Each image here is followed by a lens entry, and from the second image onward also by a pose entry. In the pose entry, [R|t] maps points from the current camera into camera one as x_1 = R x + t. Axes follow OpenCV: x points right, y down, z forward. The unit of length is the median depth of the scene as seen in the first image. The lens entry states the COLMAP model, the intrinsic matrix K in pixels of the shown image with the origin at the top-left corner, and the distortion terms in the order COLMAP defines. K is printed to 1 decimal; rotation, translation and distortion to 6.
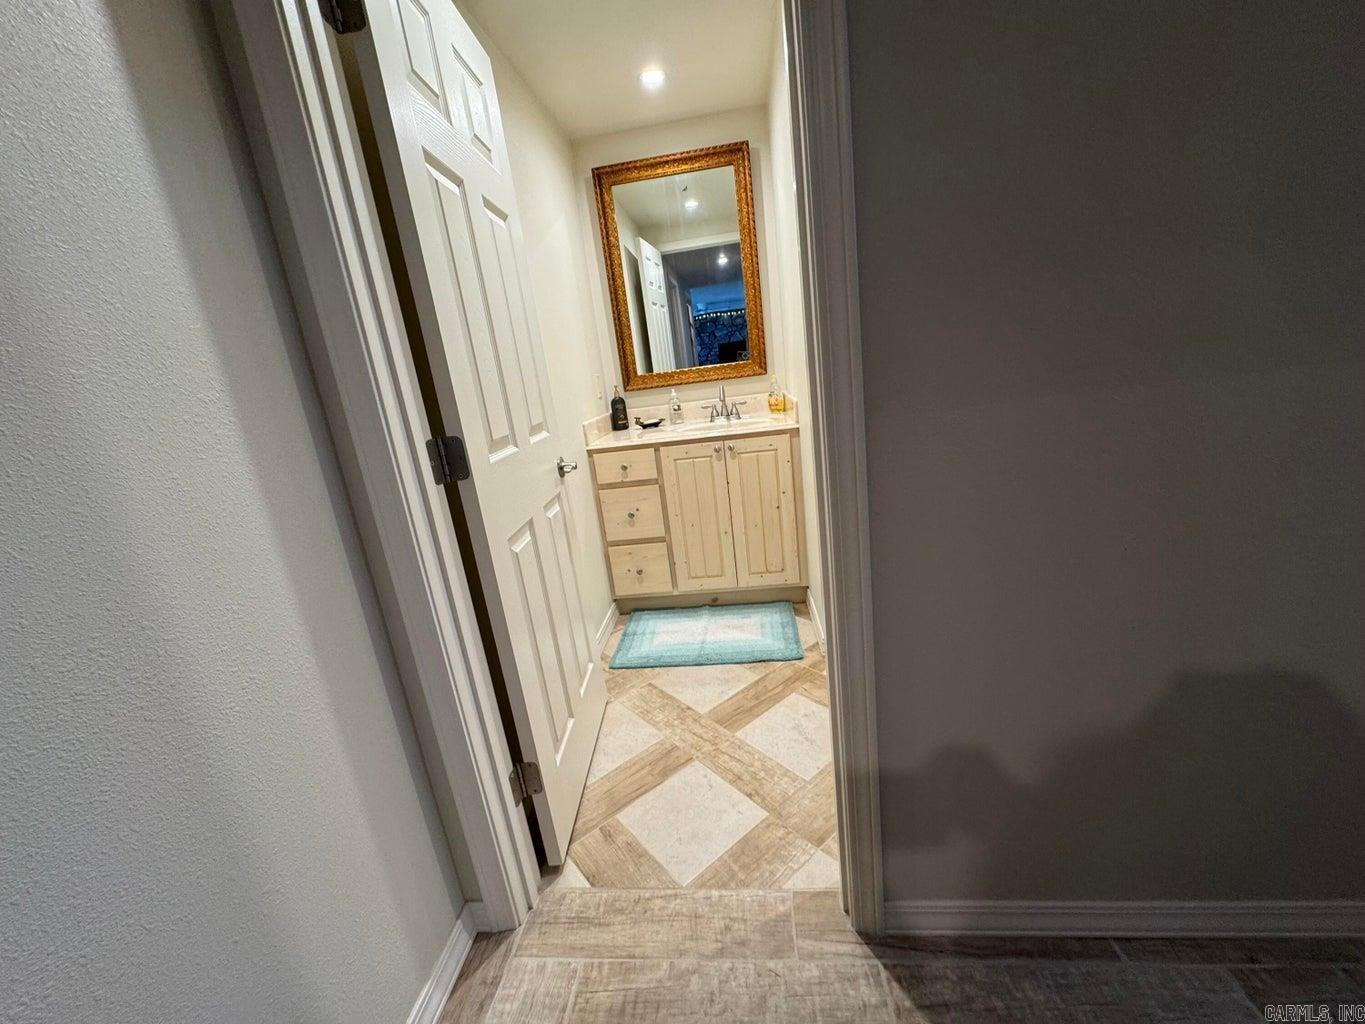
lens RADIAL K [[543.0, 0, 680.7], [0, 543.0, 510.3], [0, 0, 1]] dist [-0.001849, 0.000403]
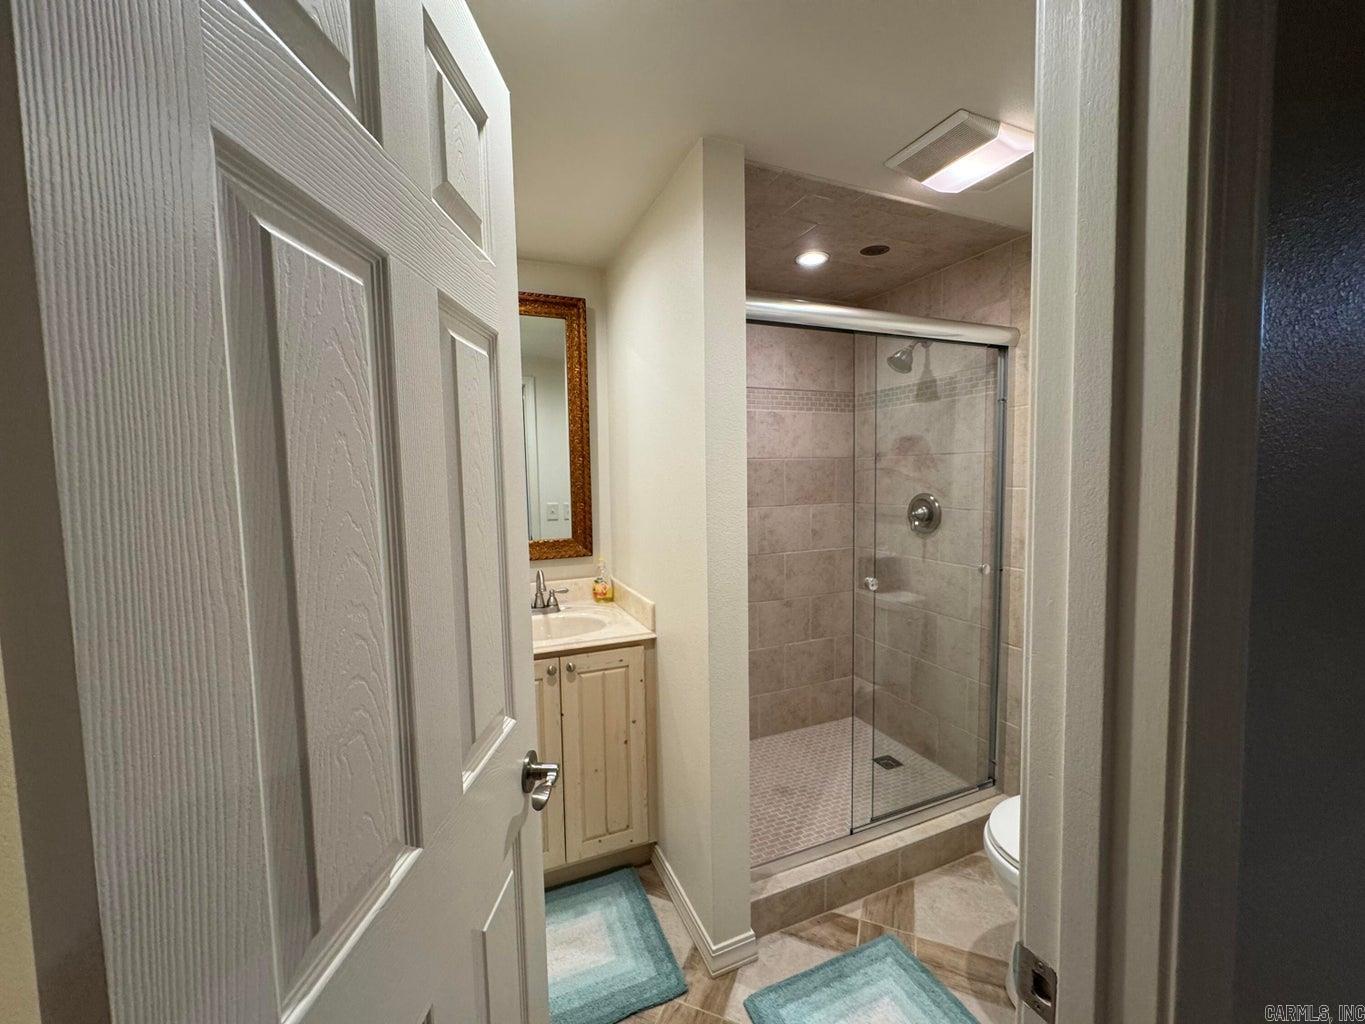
lens RADIAL K [[543.0, 0, 680.7], [0, 543.0, 510.3], [0, 0, 1]] dist [-0.001849, 0.000403]
pose [[0.874373, 0.075302, 0.479376, -0.137501], [0.034071, 0.975921, -0.215446, -0.150794], [-0.484056, 0.204713, 0.850754, 0.244483]]
